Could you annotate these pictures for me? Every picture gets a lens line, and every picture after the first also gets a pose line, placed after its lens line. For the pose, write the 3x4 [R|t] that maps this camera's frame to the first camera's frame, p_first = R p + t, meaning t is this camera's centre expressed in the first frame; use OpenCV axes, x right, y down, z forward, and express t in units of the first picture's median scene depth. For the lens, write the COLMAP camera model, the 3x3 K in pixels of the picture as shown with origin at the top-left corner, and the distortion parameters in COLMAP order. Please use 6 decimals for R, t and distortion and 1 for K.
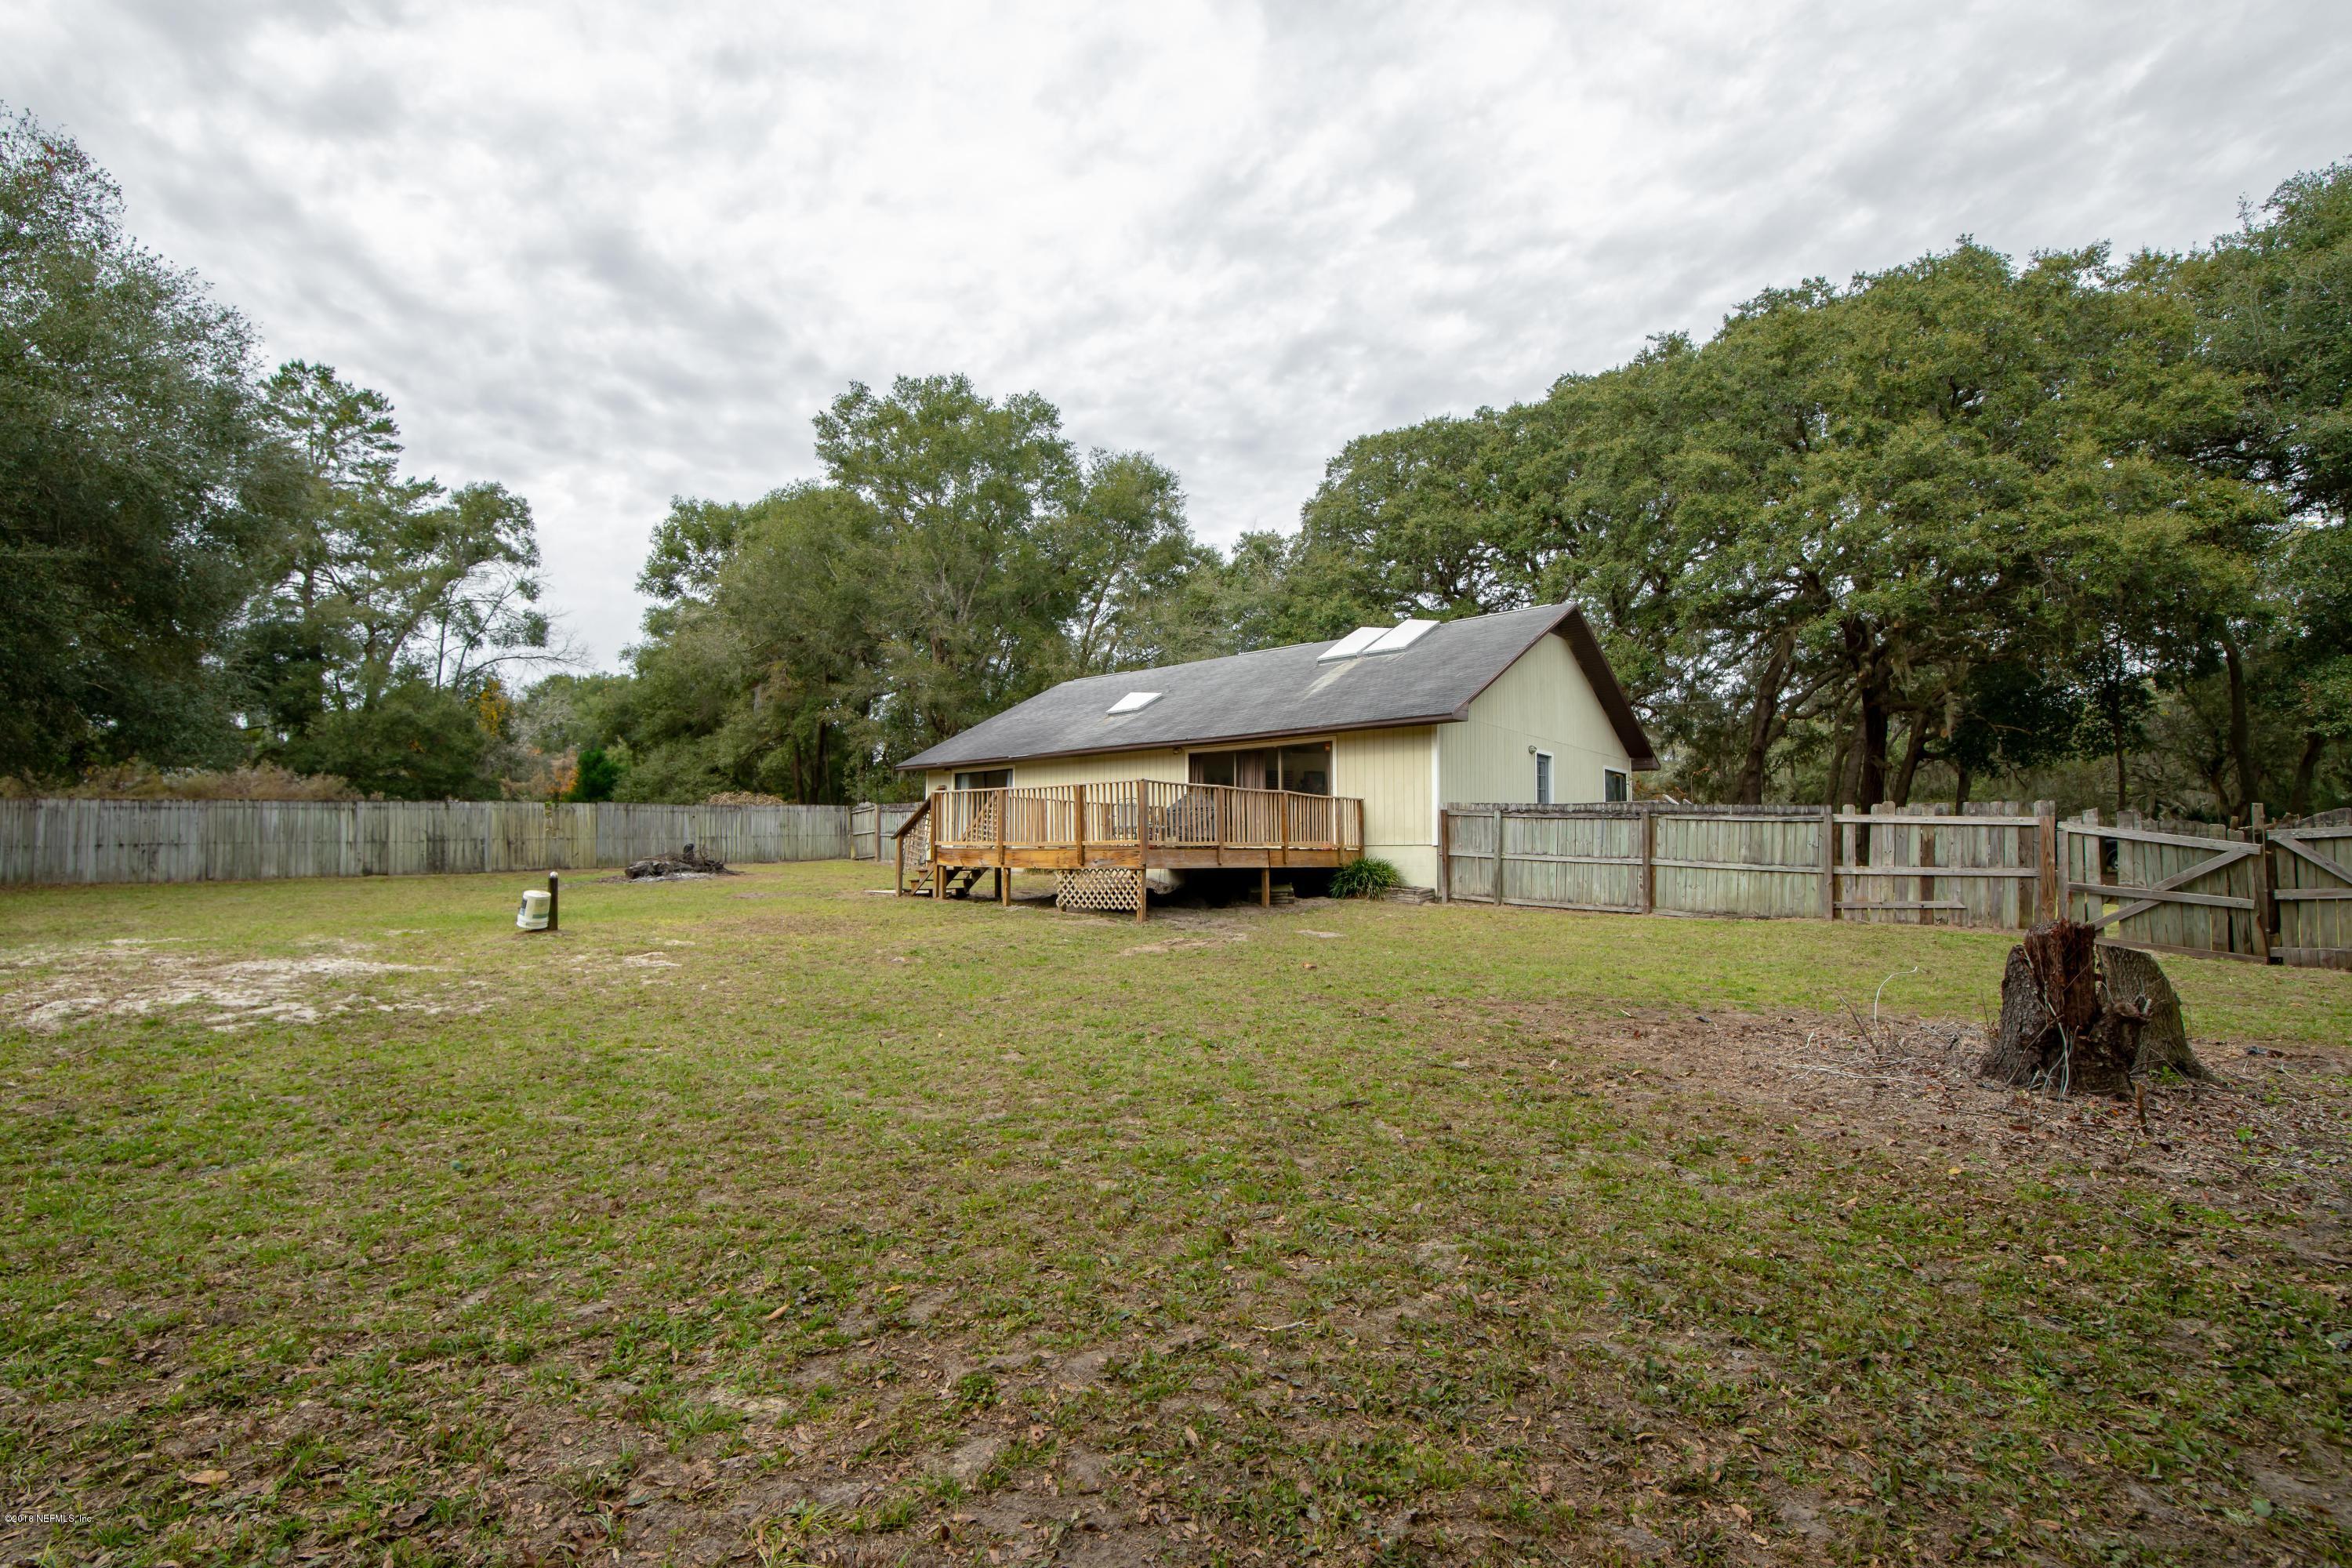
lens RADIAL K [[1031.2, 0, 1176.0], [0, 1031.2, 784.0], [0, 0, 1]] dist [0.008049, -0.008349]
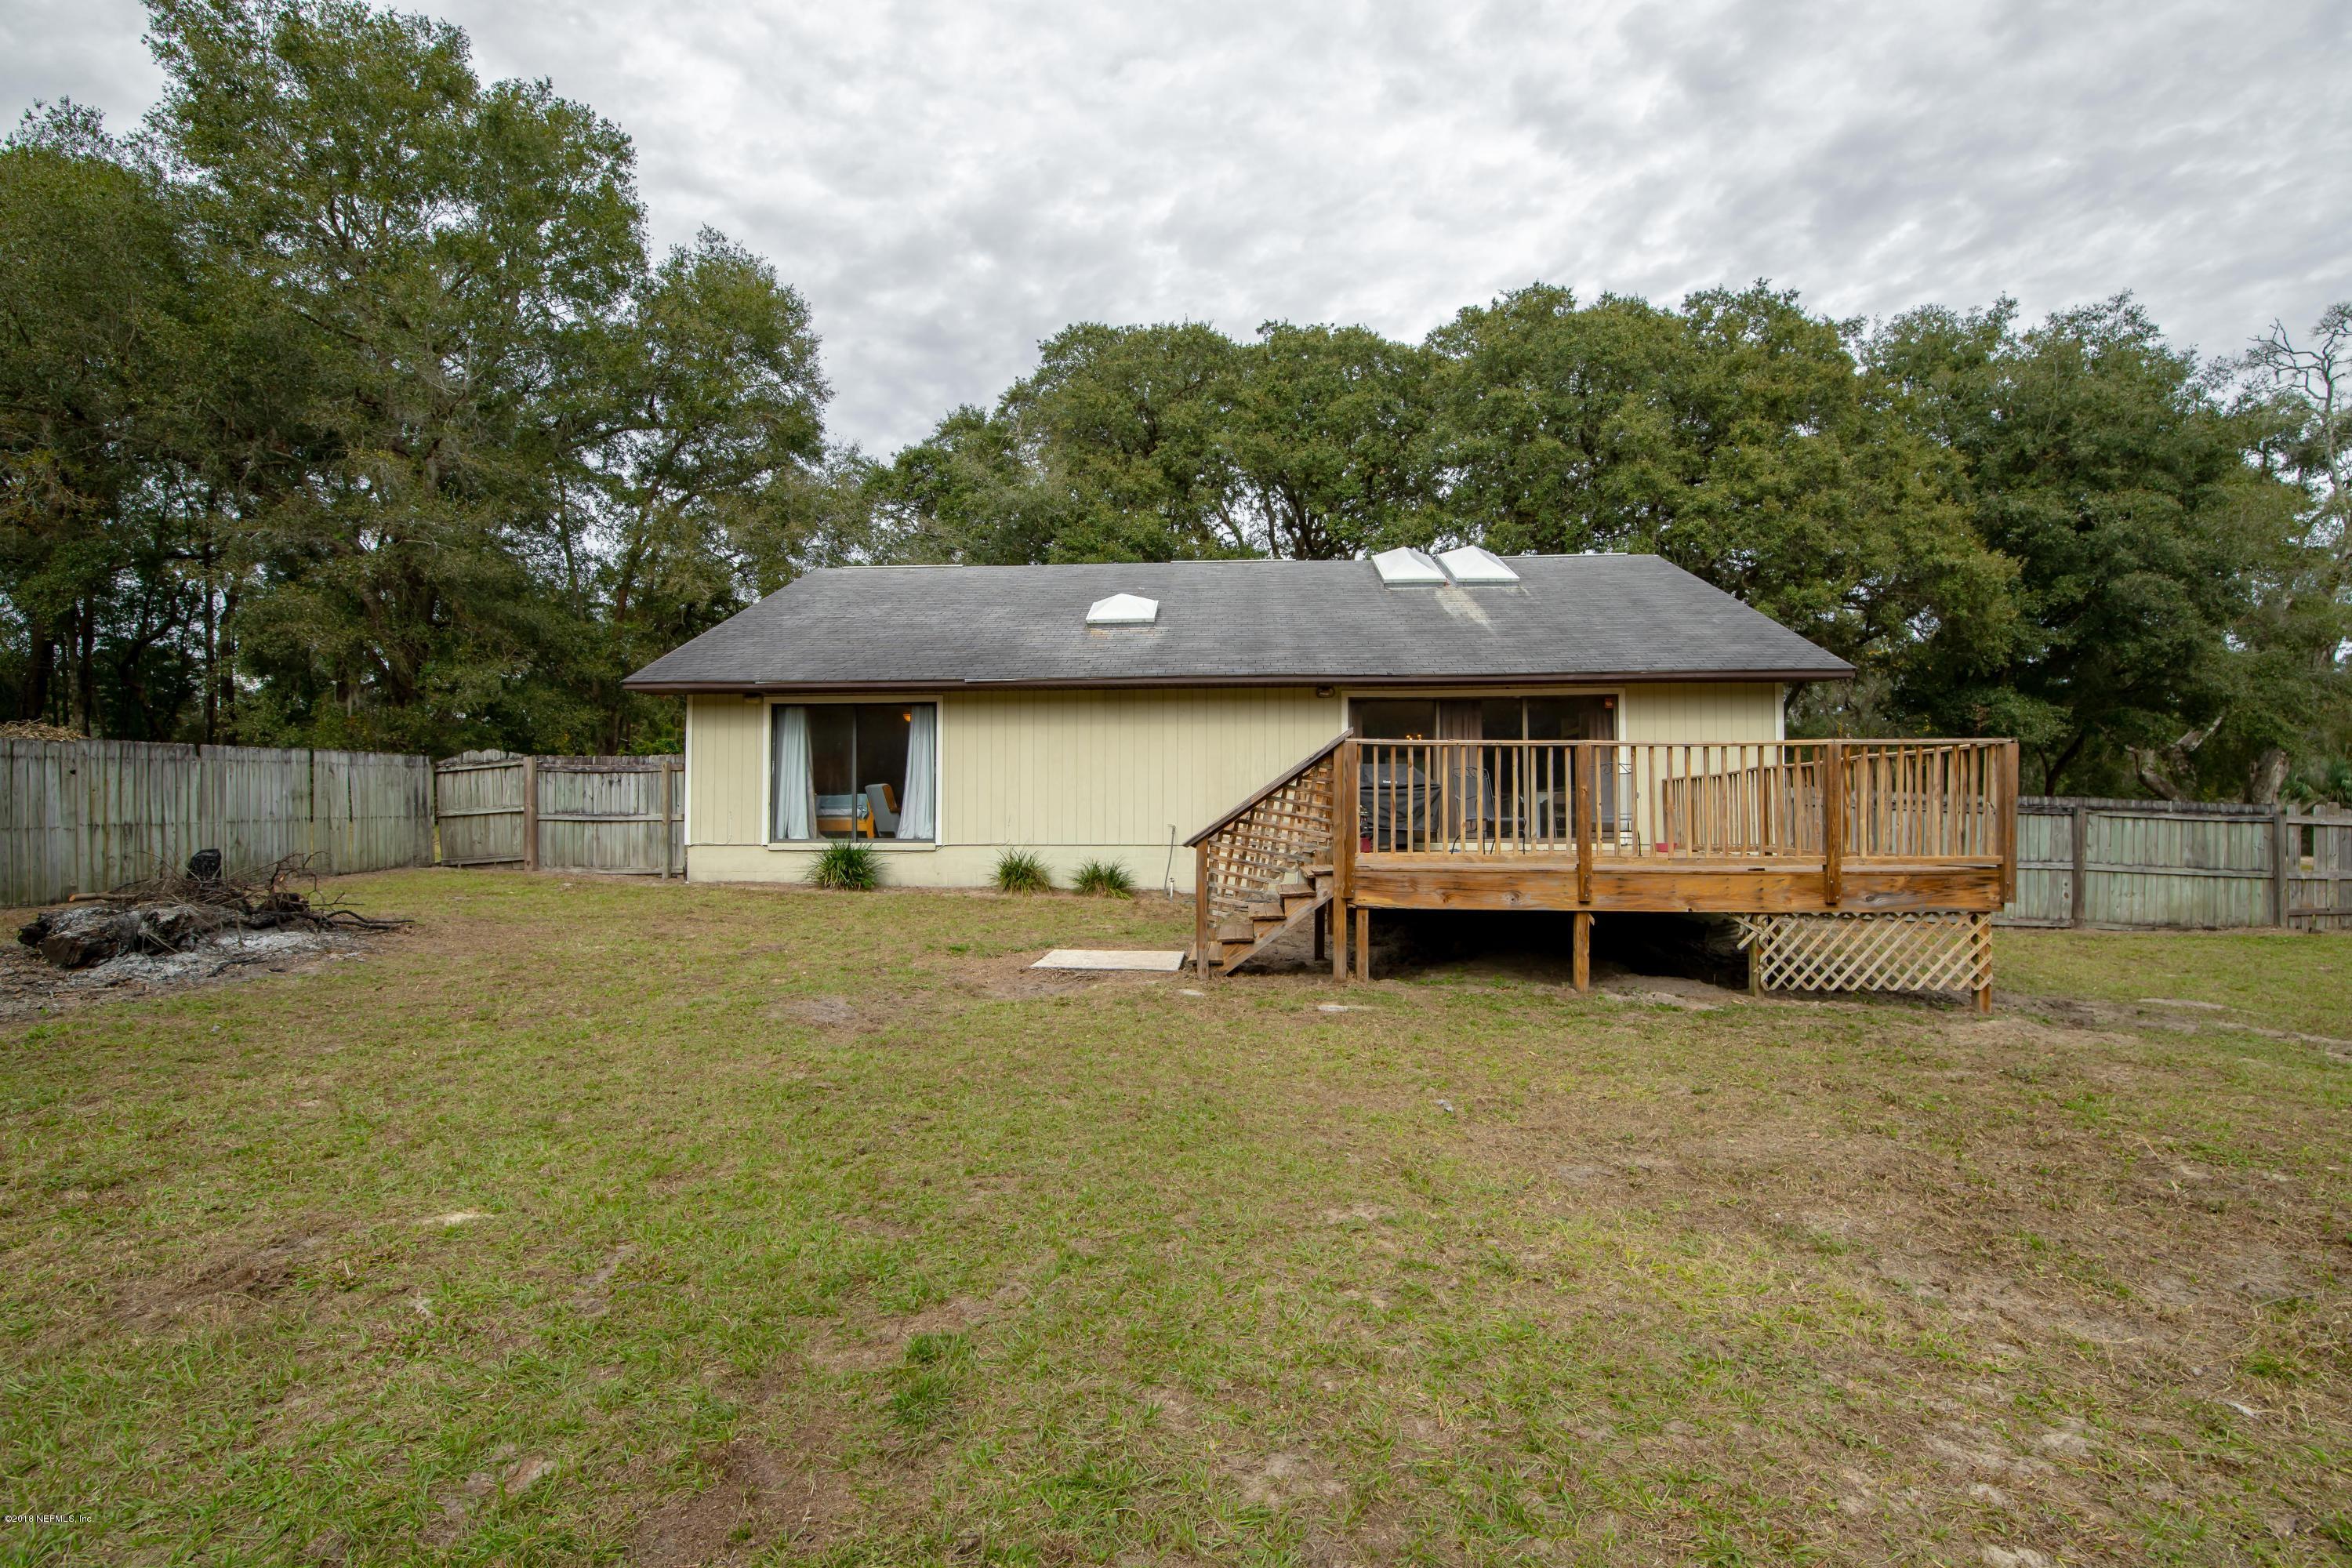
lens RADIAL K [[1028.6, 0, 1194.5], [0, 1028.6, 789.2], [0, 0, 1]] dist [0.002285, -0.010624]
pose [[0.798998, 0.019156, 0.601029, -0.320596], [-0.039580, 0.999000, 0.020776, 0.012355], [-0.600030, -0.040389, 0.798957, 0.399836]]
